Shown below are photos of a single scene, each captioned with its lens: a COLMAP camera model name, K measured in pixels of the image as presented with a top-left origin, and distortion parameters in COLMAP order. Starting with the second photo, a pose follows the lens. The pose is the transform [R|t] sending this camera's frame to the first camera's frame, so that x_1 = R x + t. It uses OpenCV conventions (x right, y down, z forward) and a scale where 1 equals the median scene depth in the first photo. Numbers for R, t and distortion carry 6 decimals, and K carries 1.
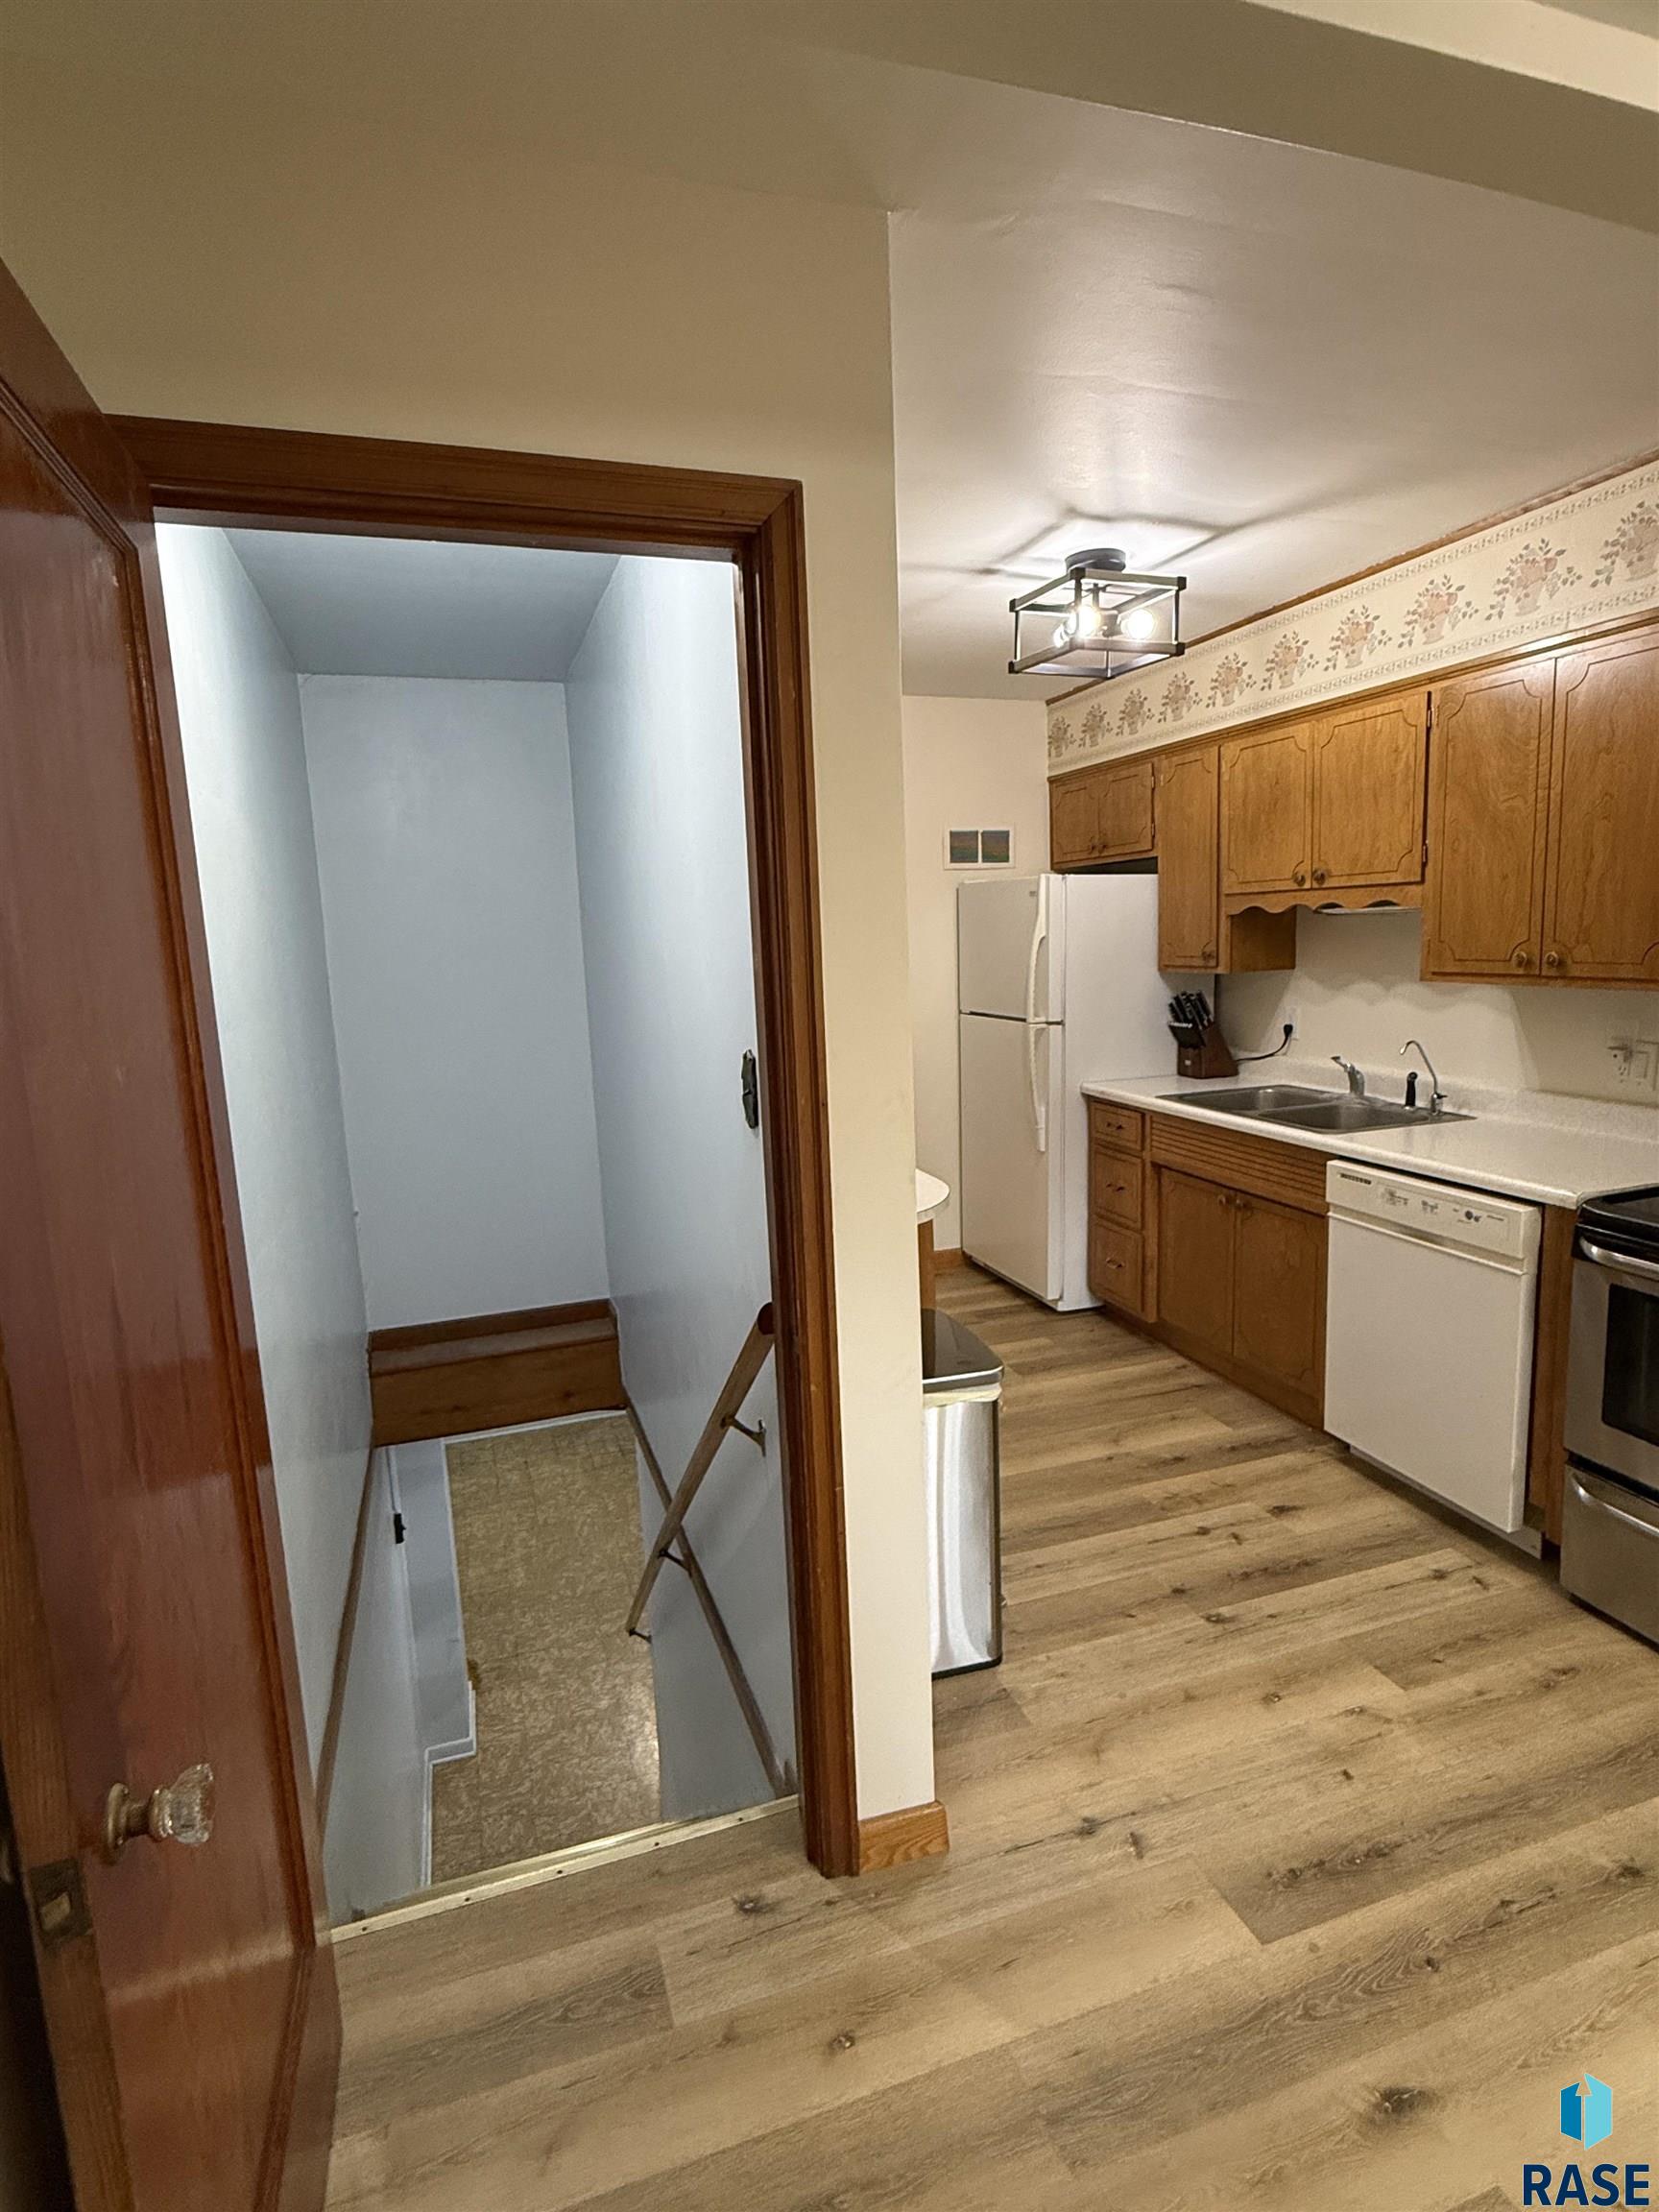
lens RADIAL K [[1146.4, 0, 834.6], [0, 1146.4, 1109.8], [0, 0, 1]] dist [-0.000778, -0.000512]
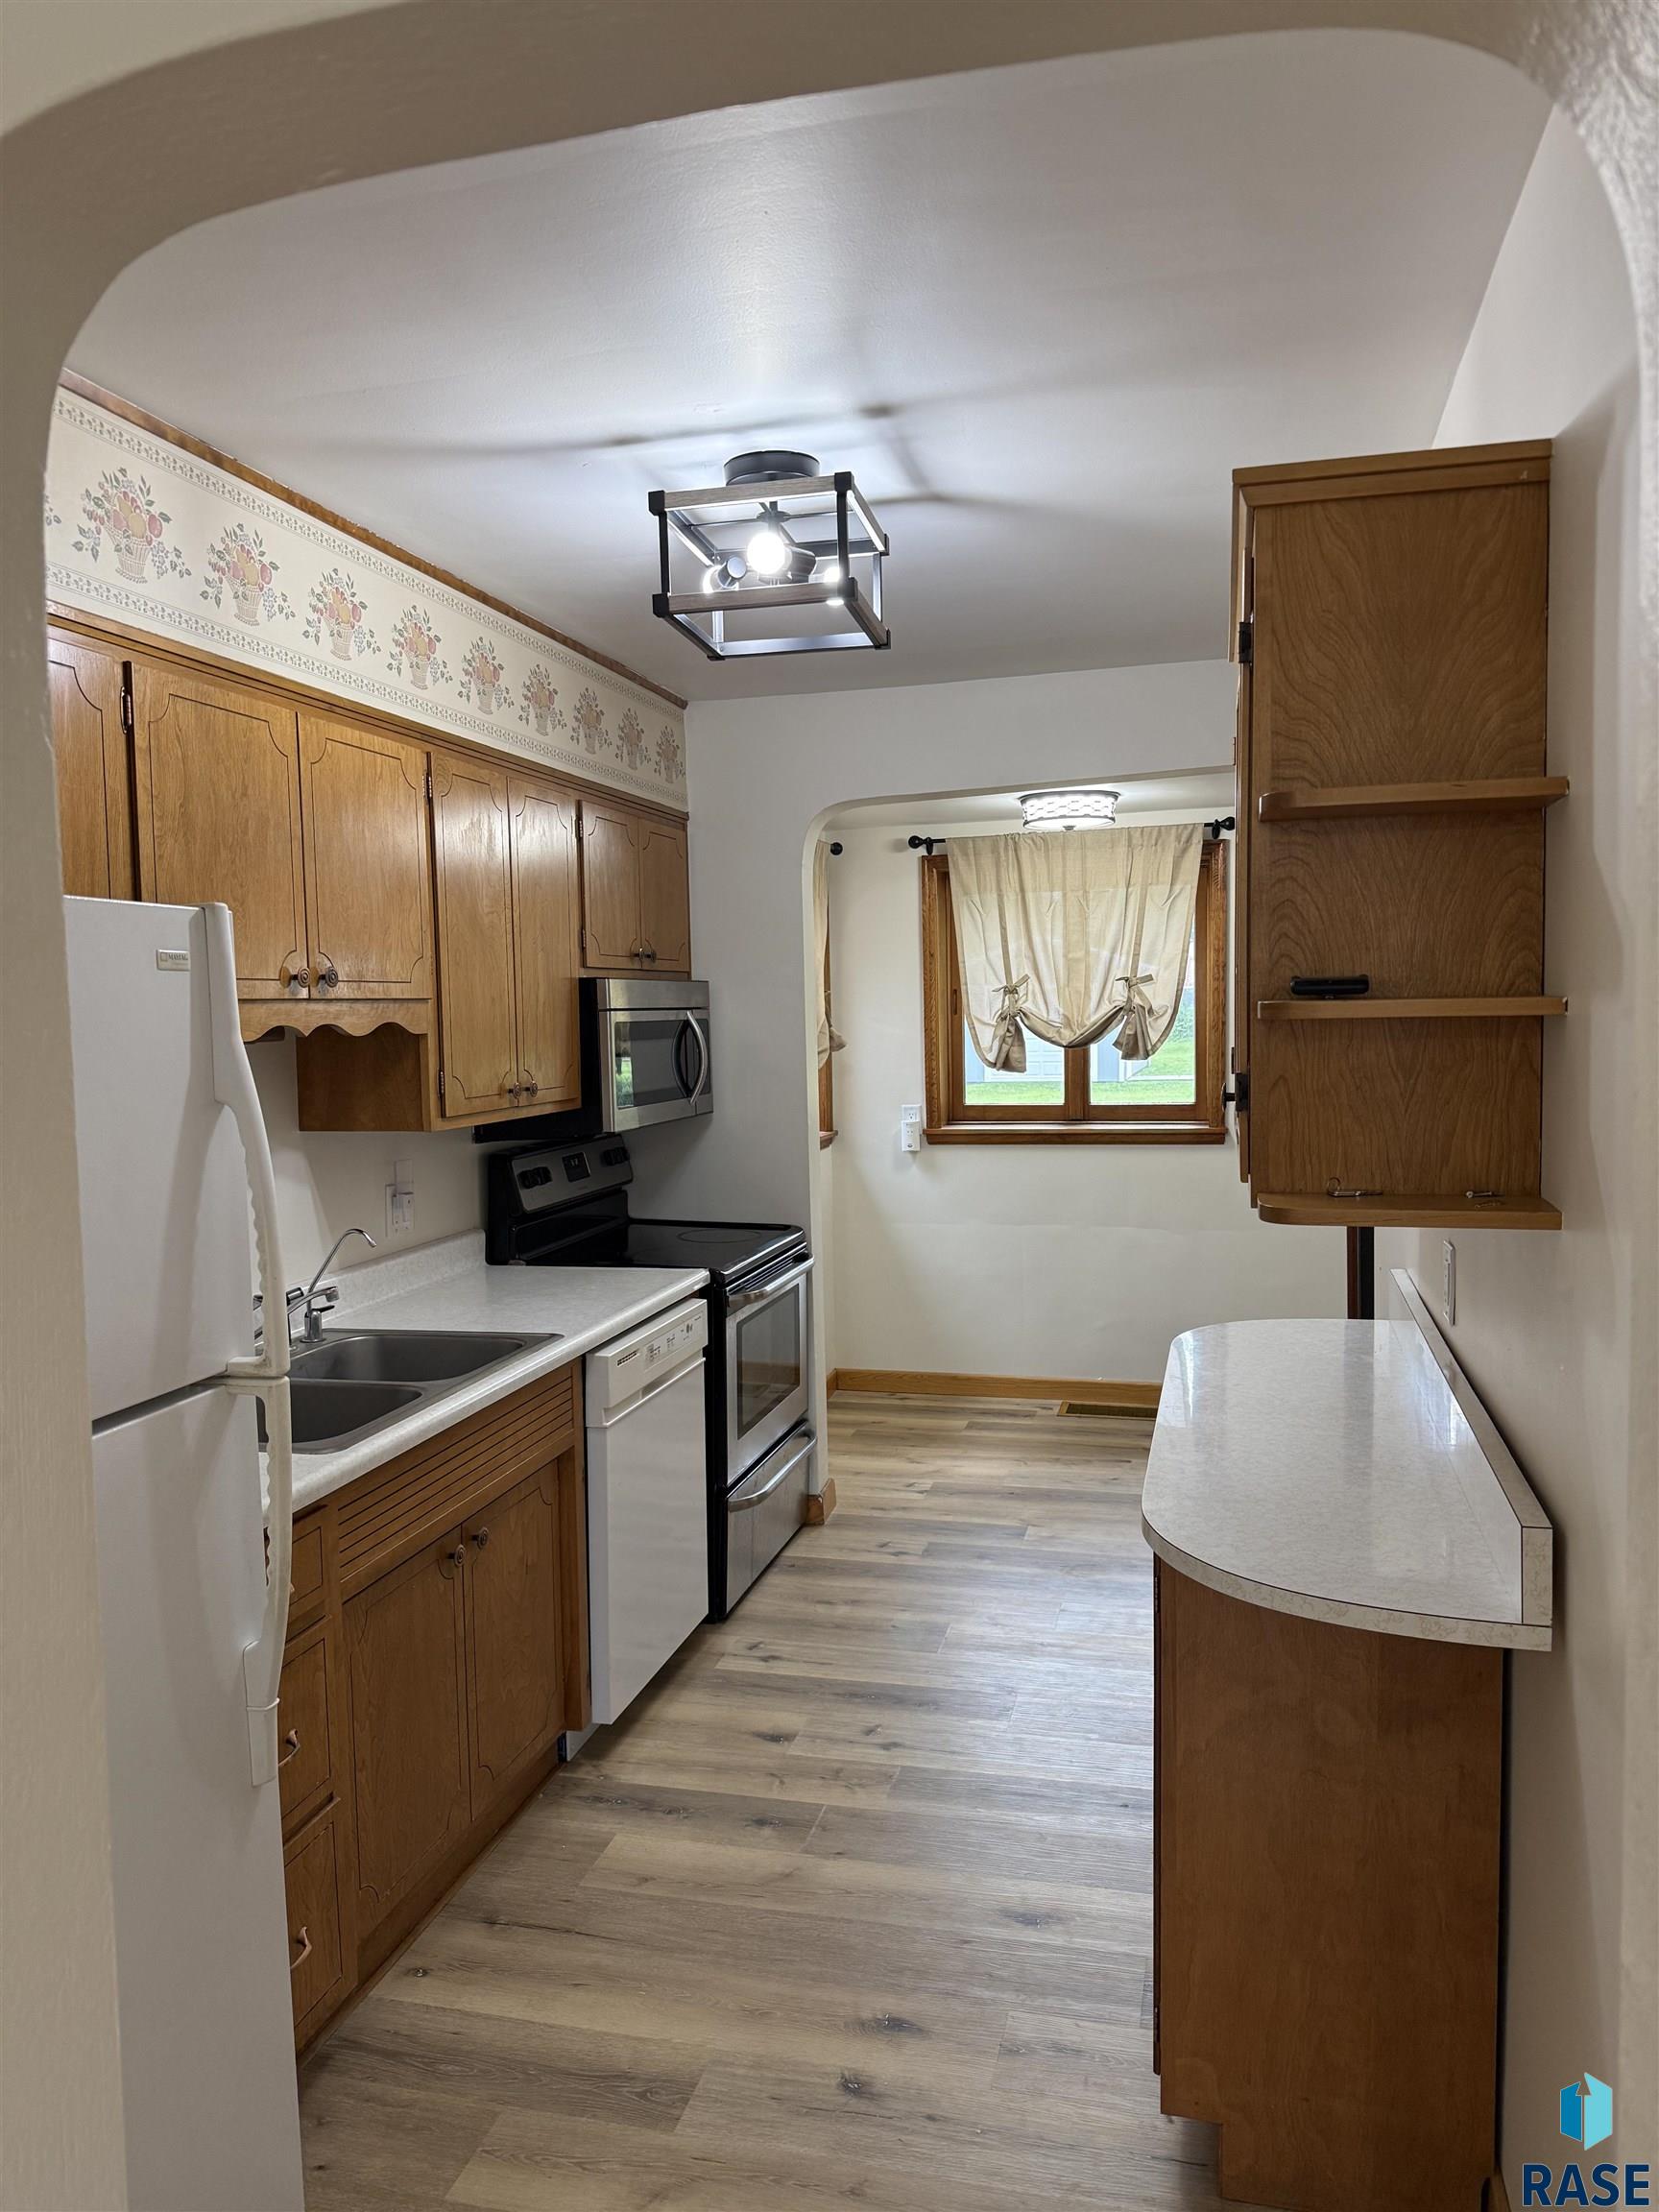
lens RADIAL K [[1581.8, 0, 828.9], [0, 1581.8, 1095.1], [0, 0, 1]] dist [0.088269, -0.002878]
pose [[-0.834748, 0.021856, 0.550198, -0.265775], [0.135126, 0.976788, 0.166210, -0.266891], [-0.533794, 0.213090, -0.818326, 1.675749]]
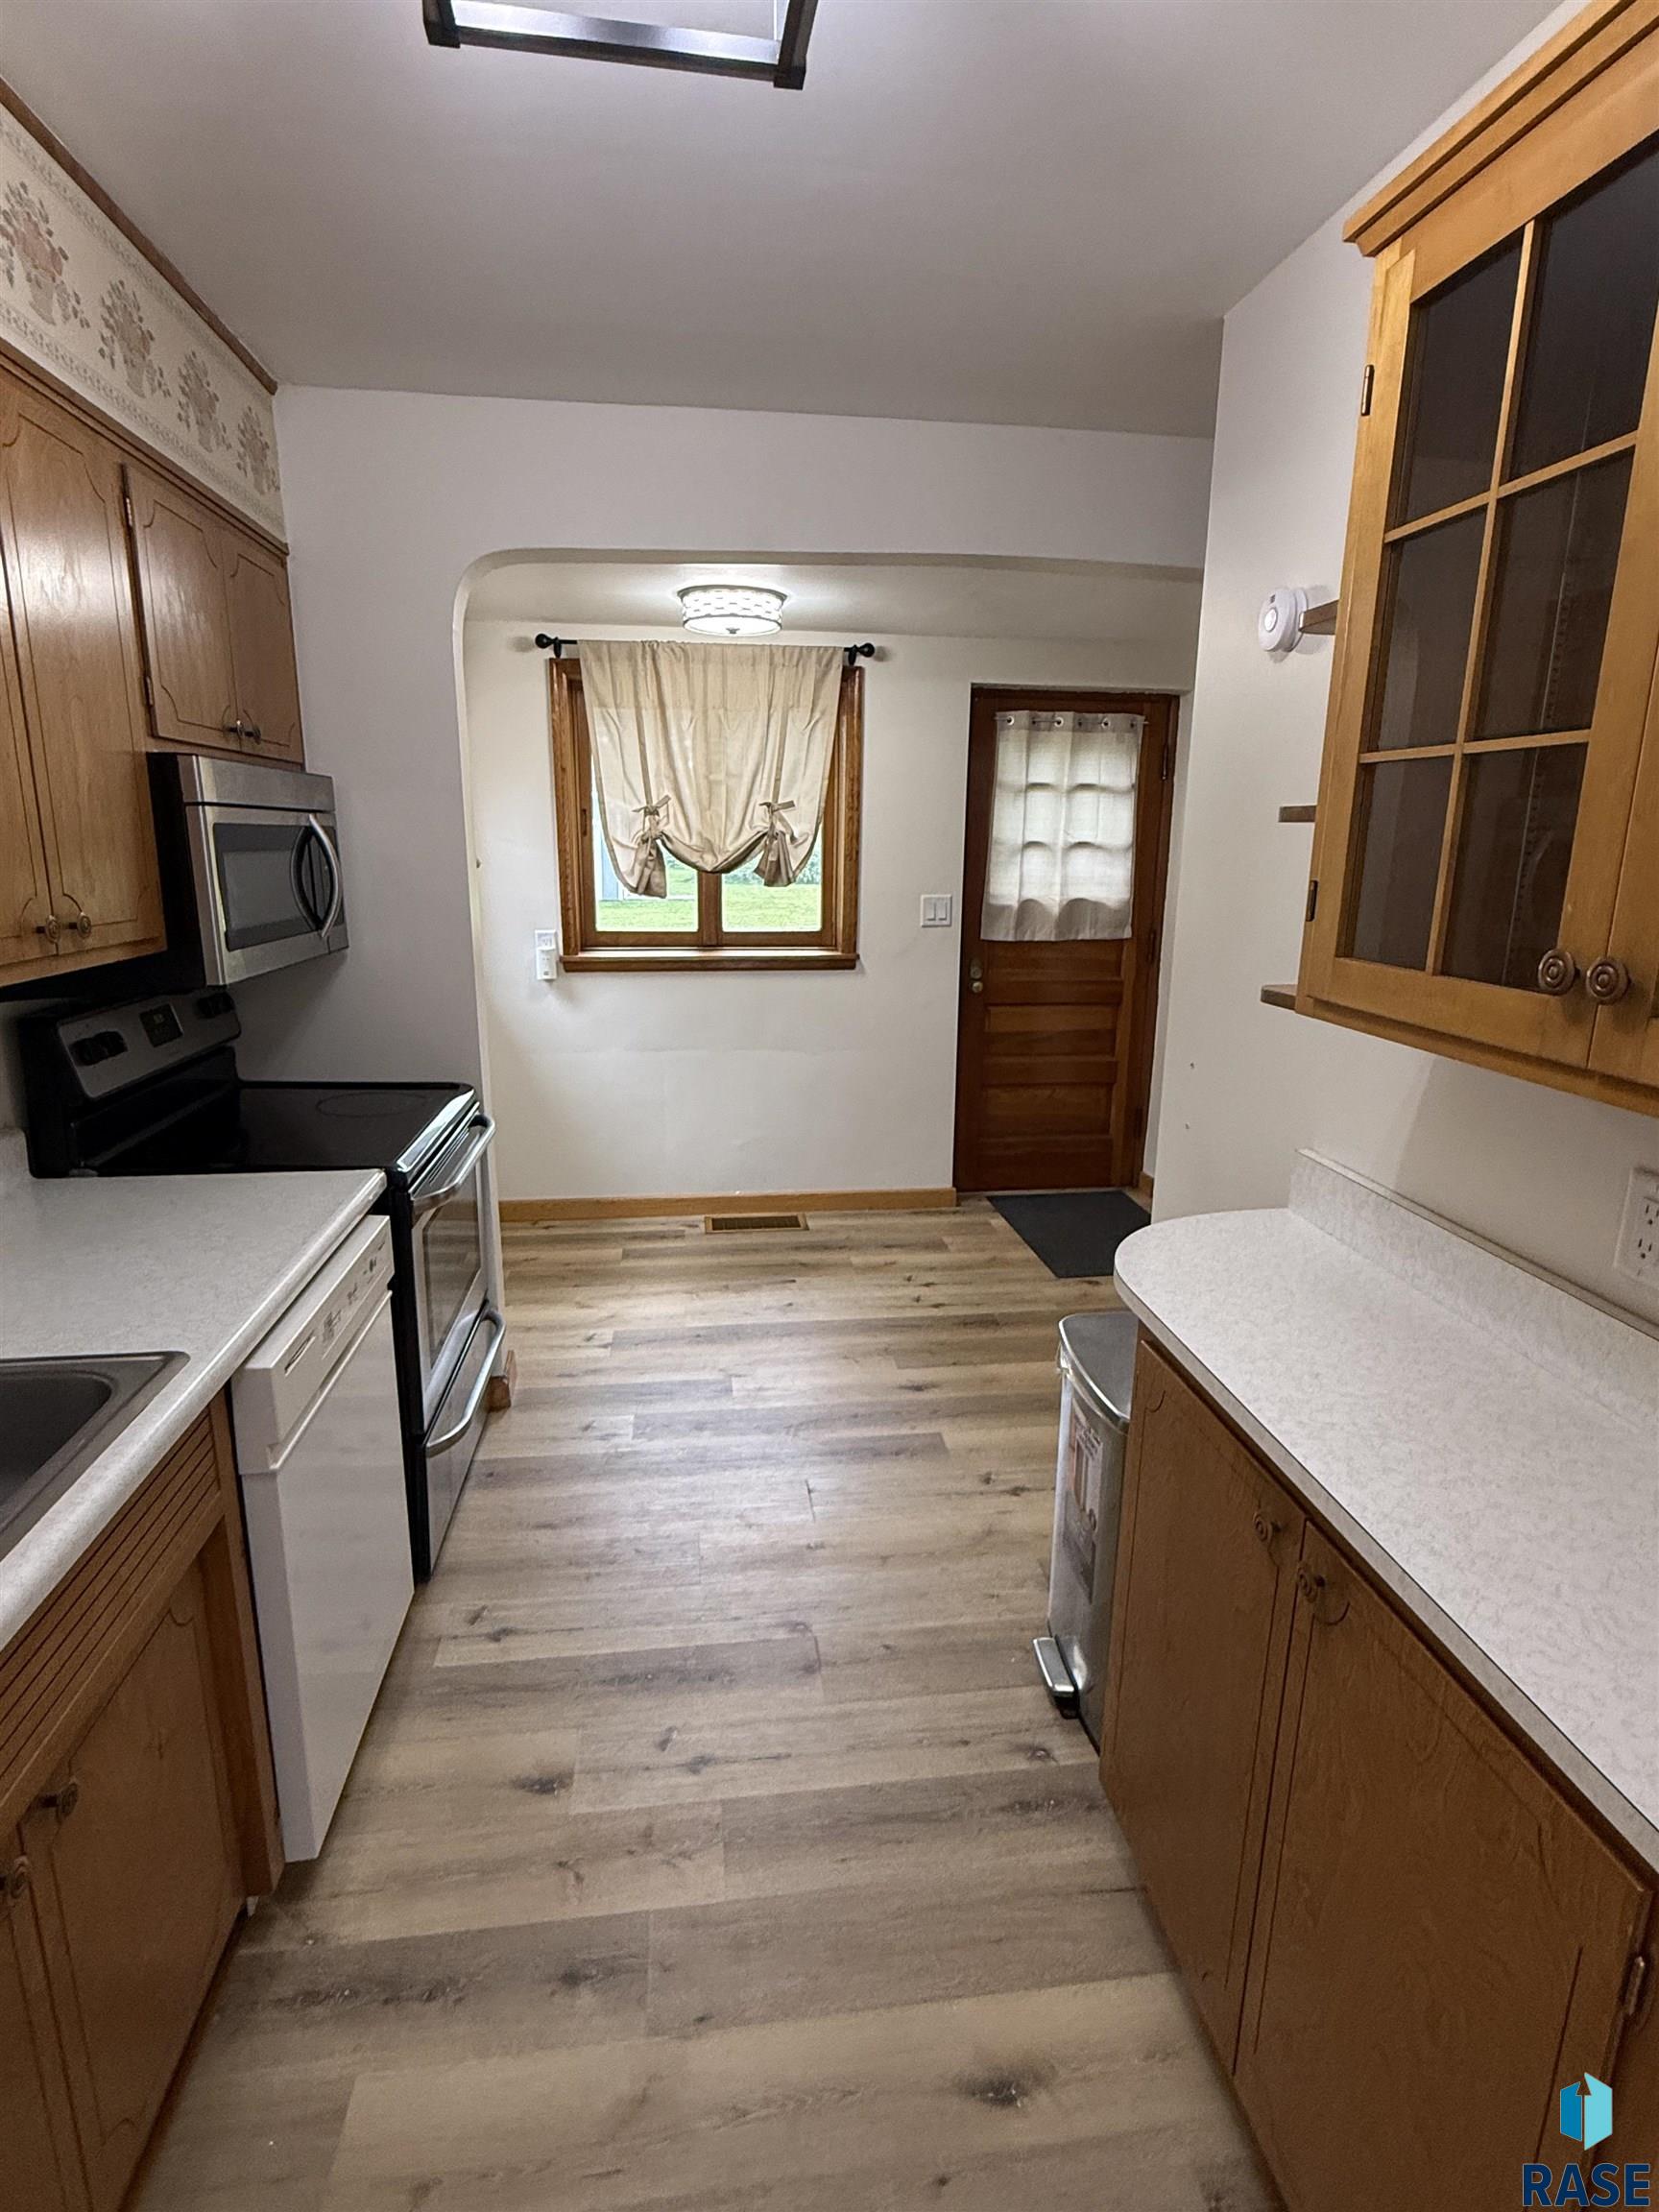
lens RADIAL K [[1146.4, 0, 834.6], [0, 1146.4, 1109.8], [0, 0, 1]] dist [-0.000778, -0.000512]
pose [[-0.980956, -0.019062, 0.193292, 0.107147], [0.054654, 0.927870, 0.368877, -0.204870], [-0.186381, 0.372416, -0.909158, 1.290462]]
